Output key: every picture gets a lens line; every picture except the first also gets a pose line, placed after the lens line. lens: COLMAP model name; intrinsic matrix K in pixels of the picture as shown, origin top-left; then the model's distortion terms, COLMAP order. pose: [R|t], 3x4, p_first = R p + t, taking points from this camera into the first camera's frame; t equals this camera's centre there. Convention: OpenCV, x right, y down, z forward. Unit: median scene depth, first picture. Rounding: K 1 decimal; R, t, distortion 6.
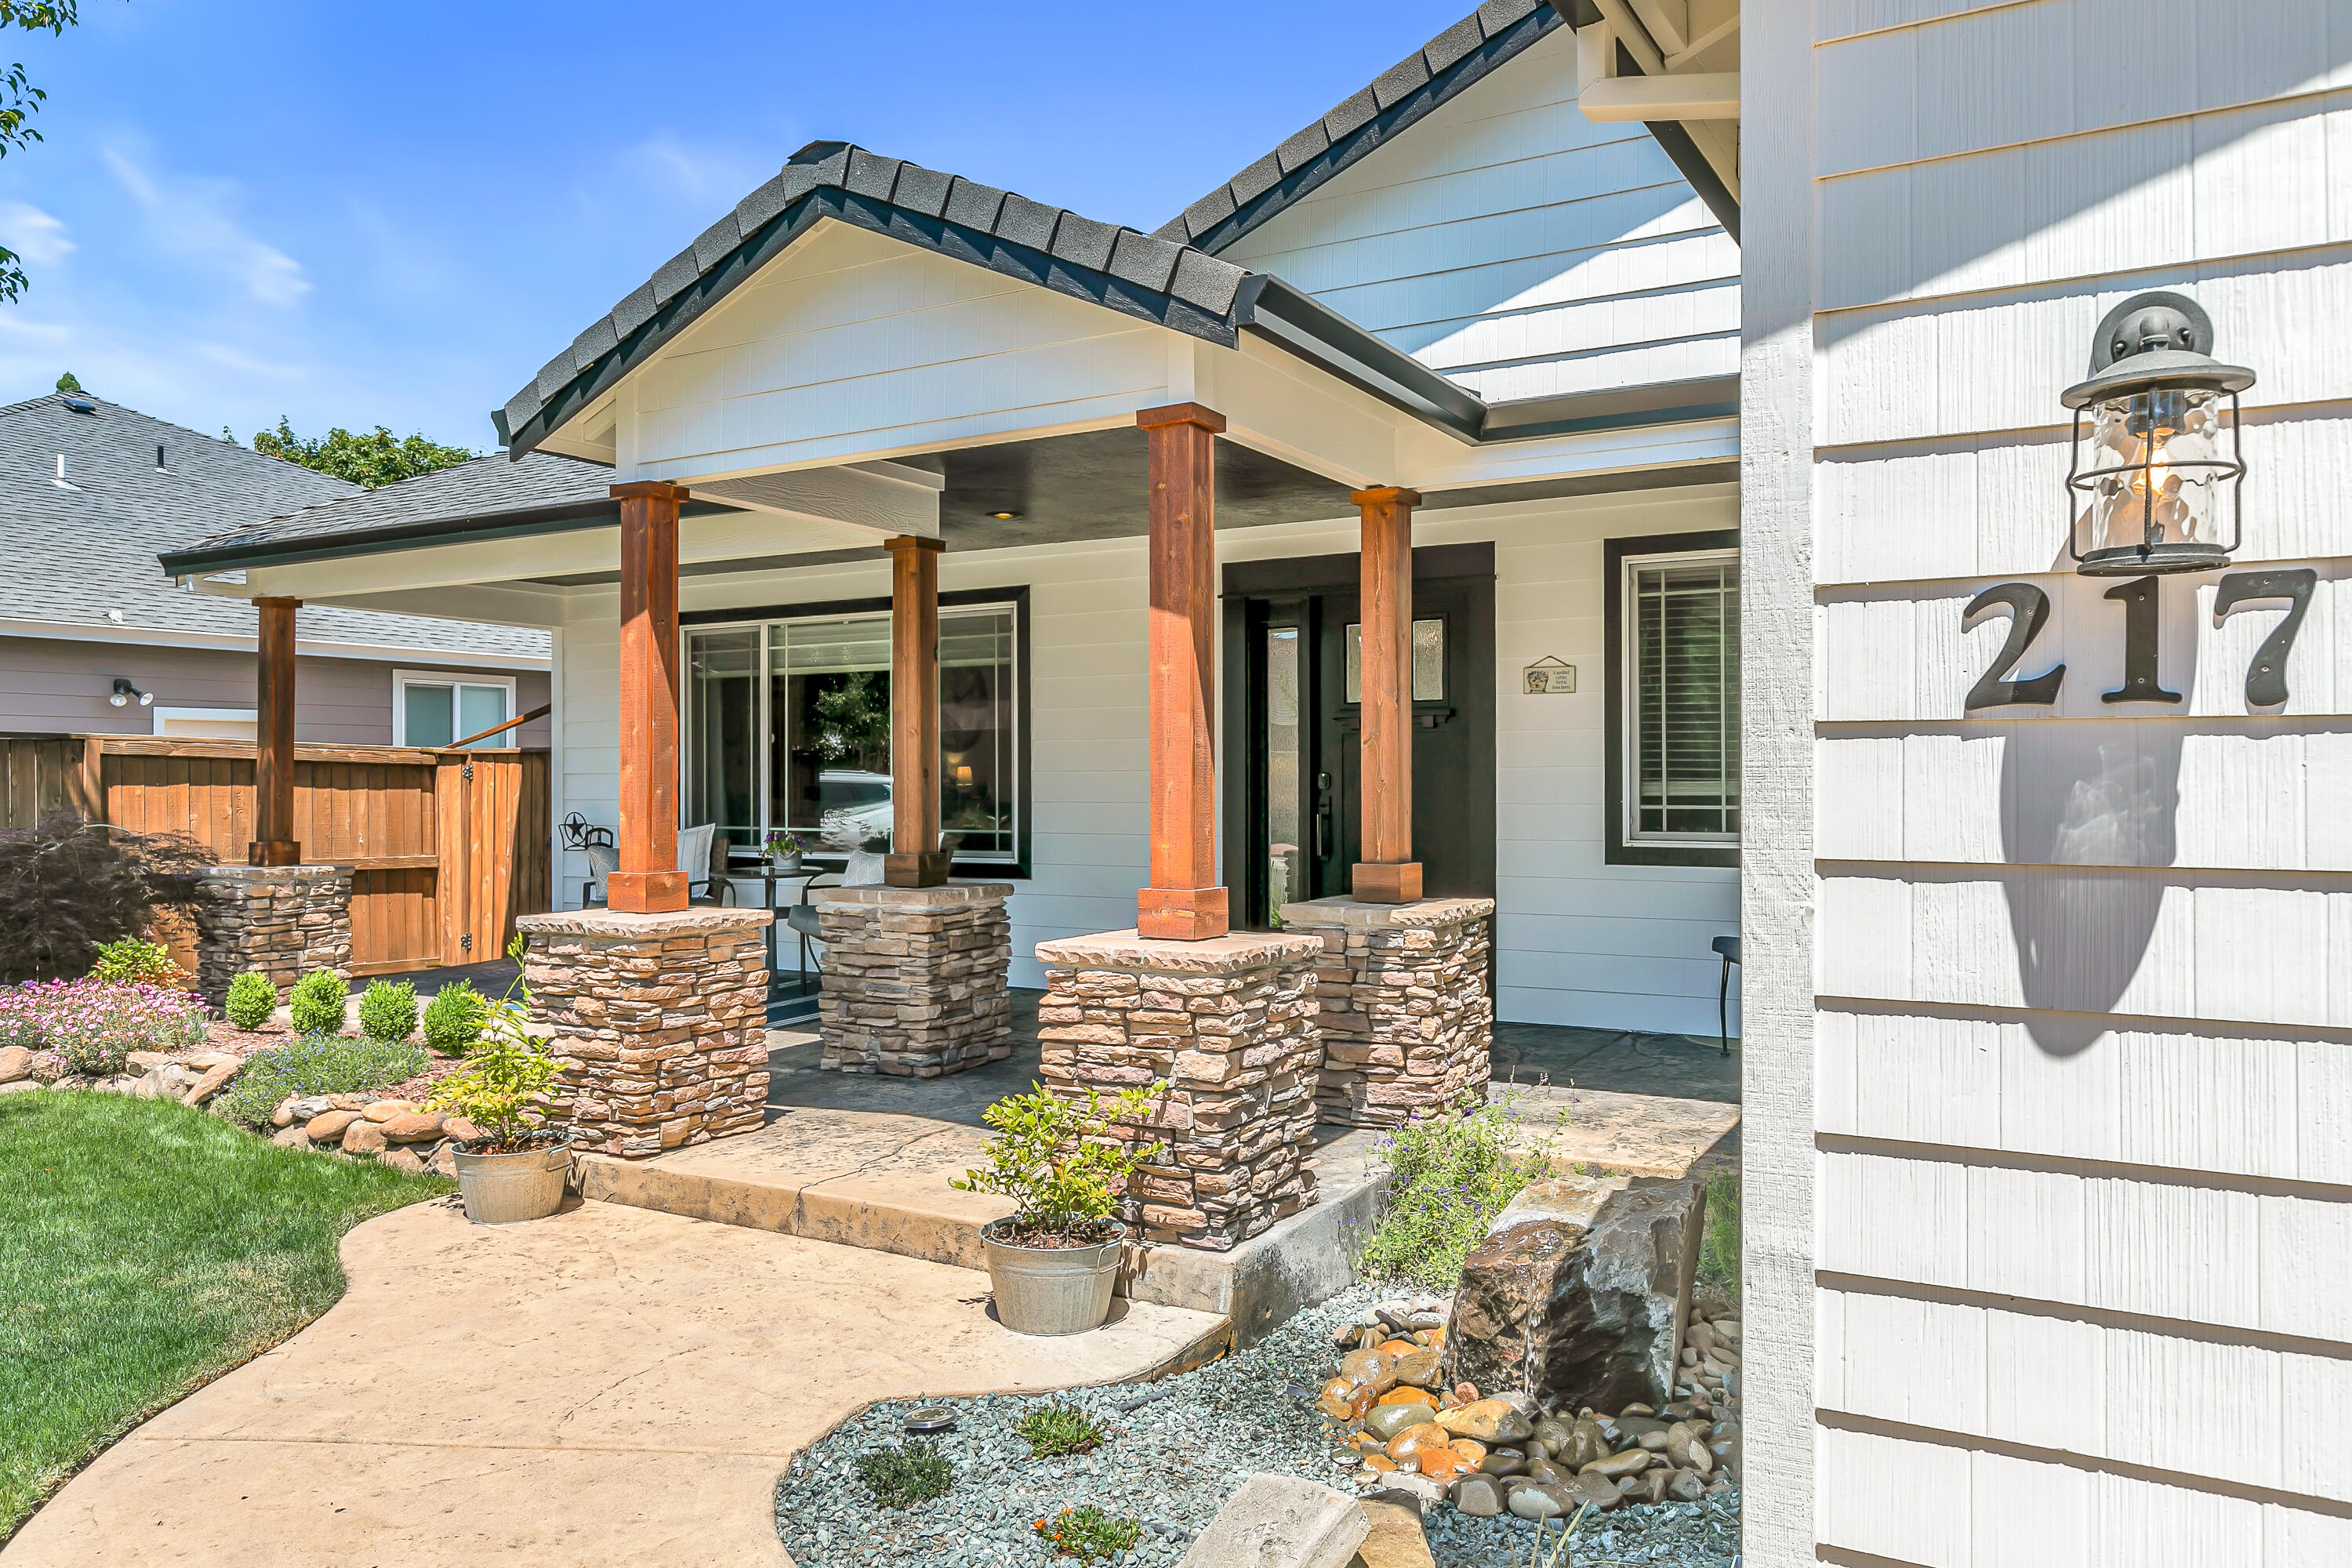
lens RADIAL K [[1619.3, 0, 1206.7], [0, 1619.3, 771.8], [0, 0, 1]] dist [0.000516, -0.000863]
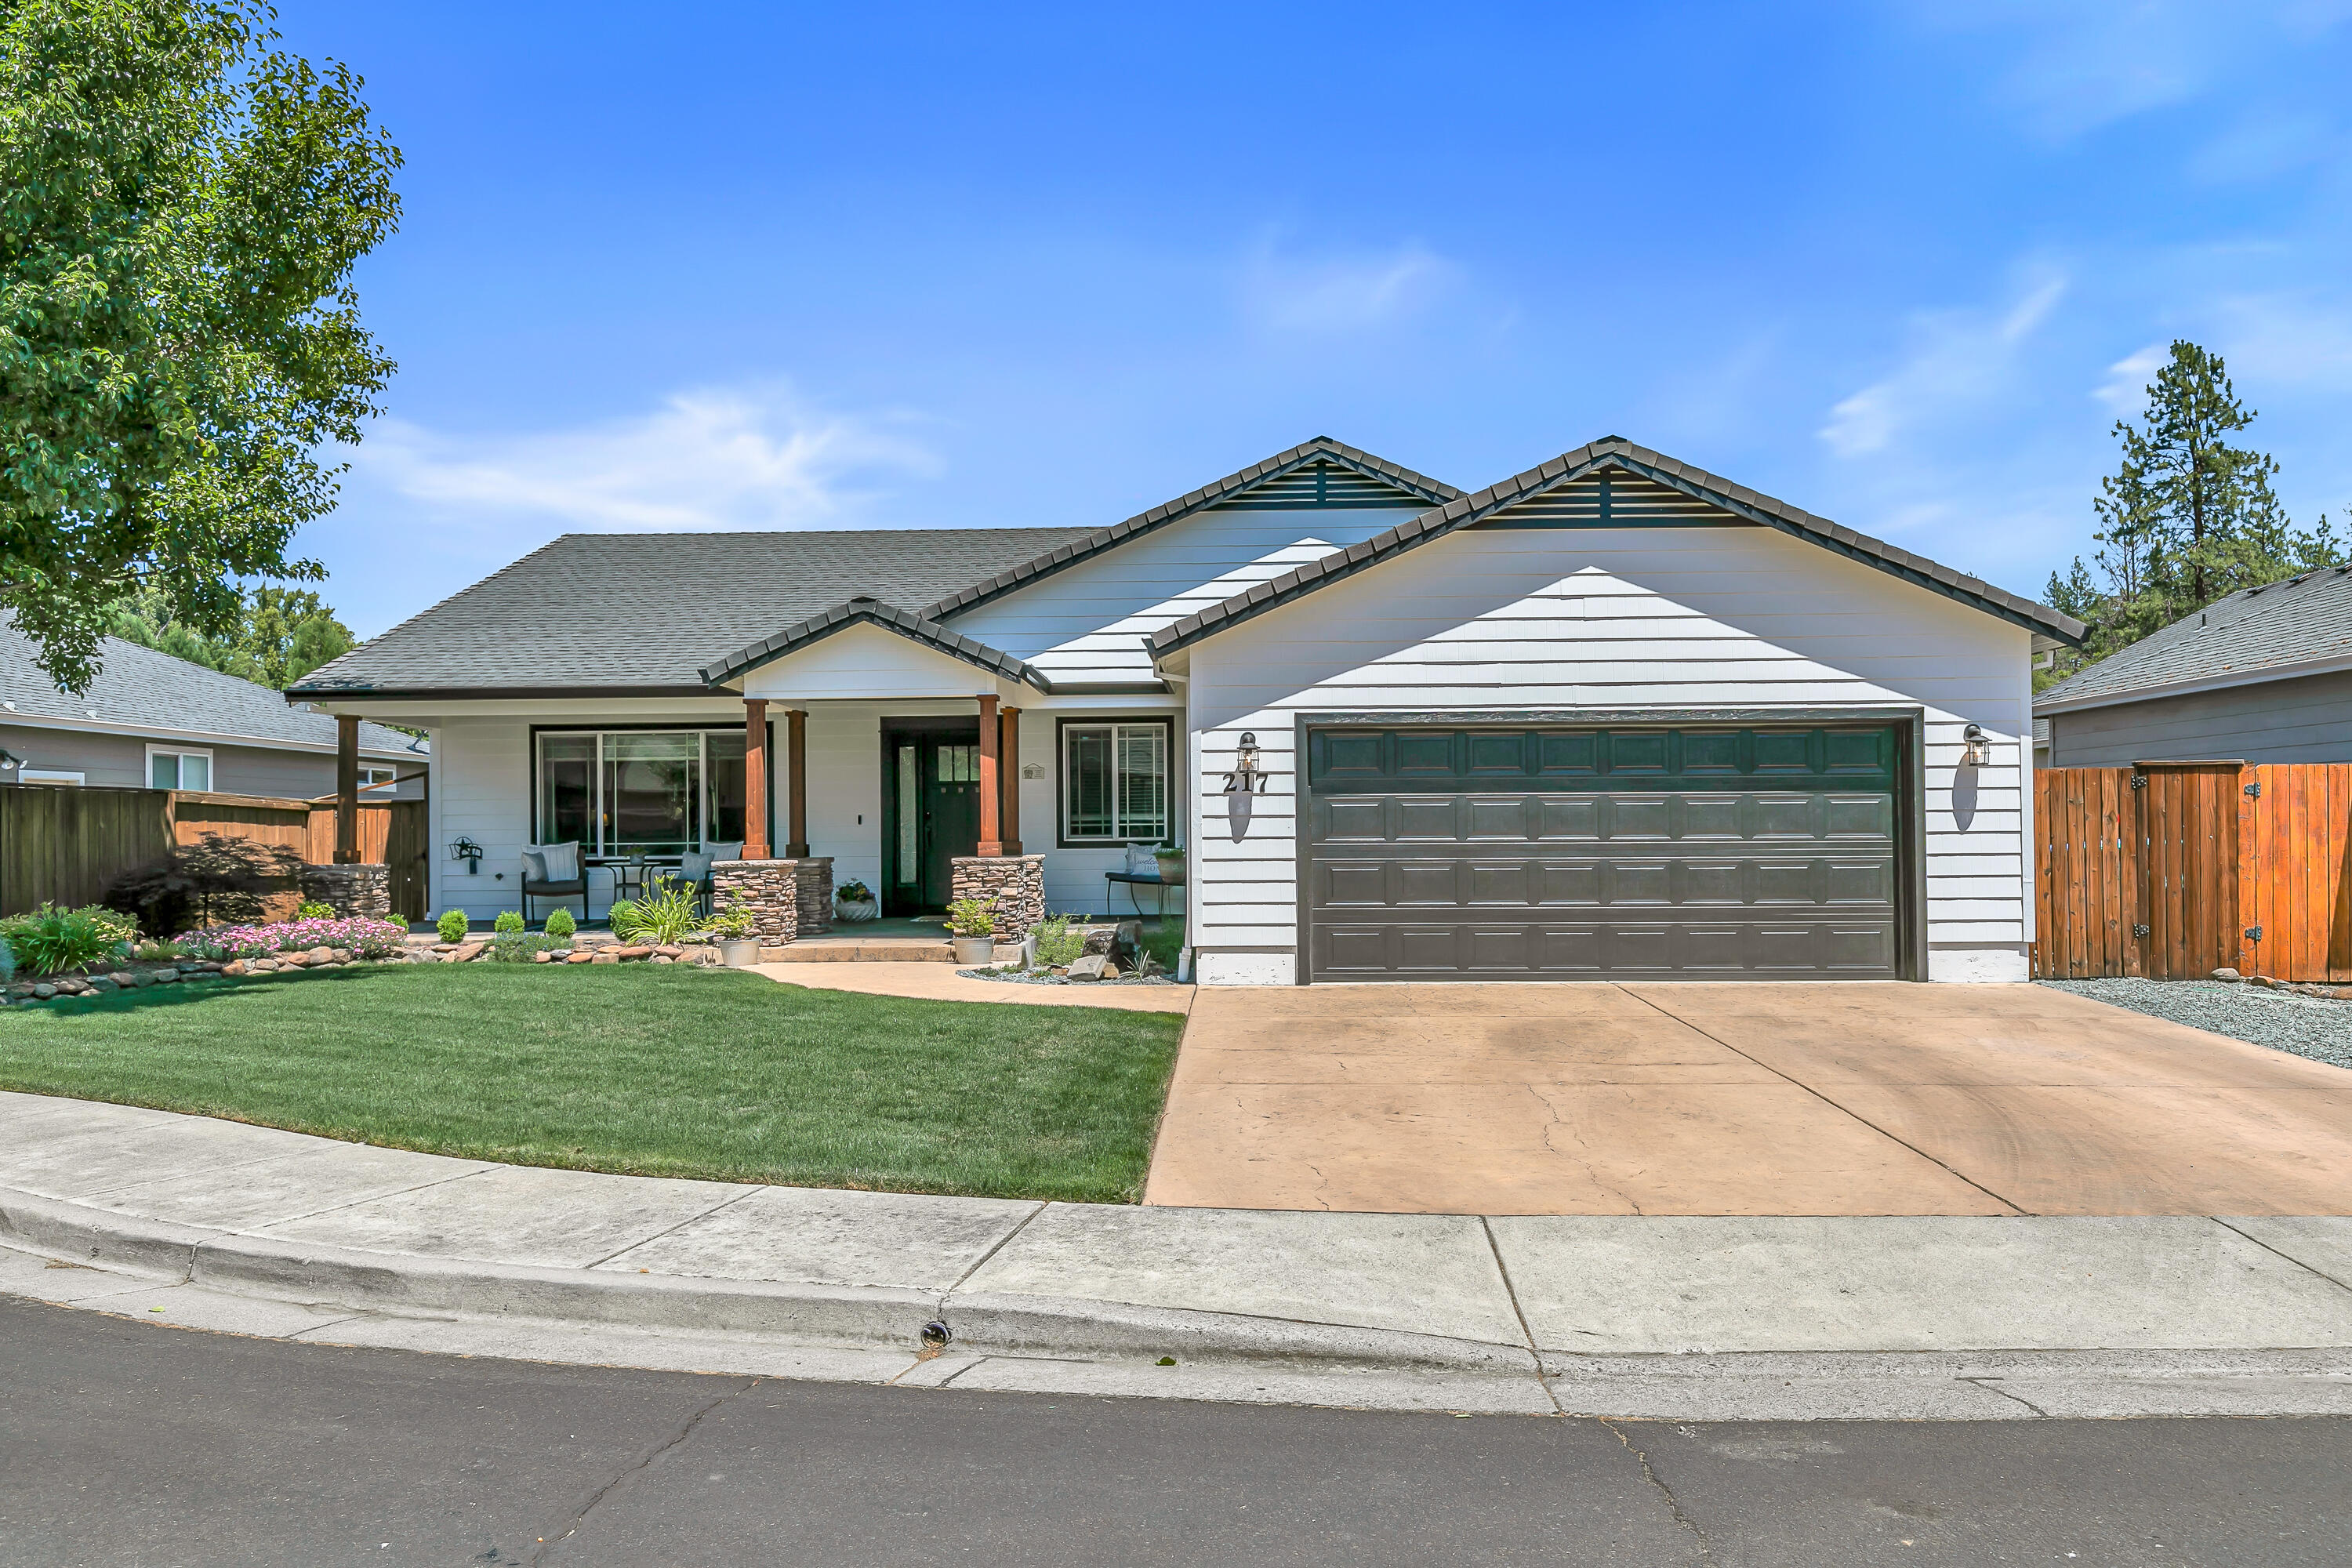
lens RADIAL K [[1619.3, 0, 1168.3], [0, 1619.3, 787.6], [0, 0, 1]] dist [0.000516, -0.000863]
pose [[0.889163, 0.007864, 0.457523, -0.970370], [0.004863, 0.999633, -0.026634, 0.041991], [-0.457565, 0.025907, 0.888799, -1.679515]]
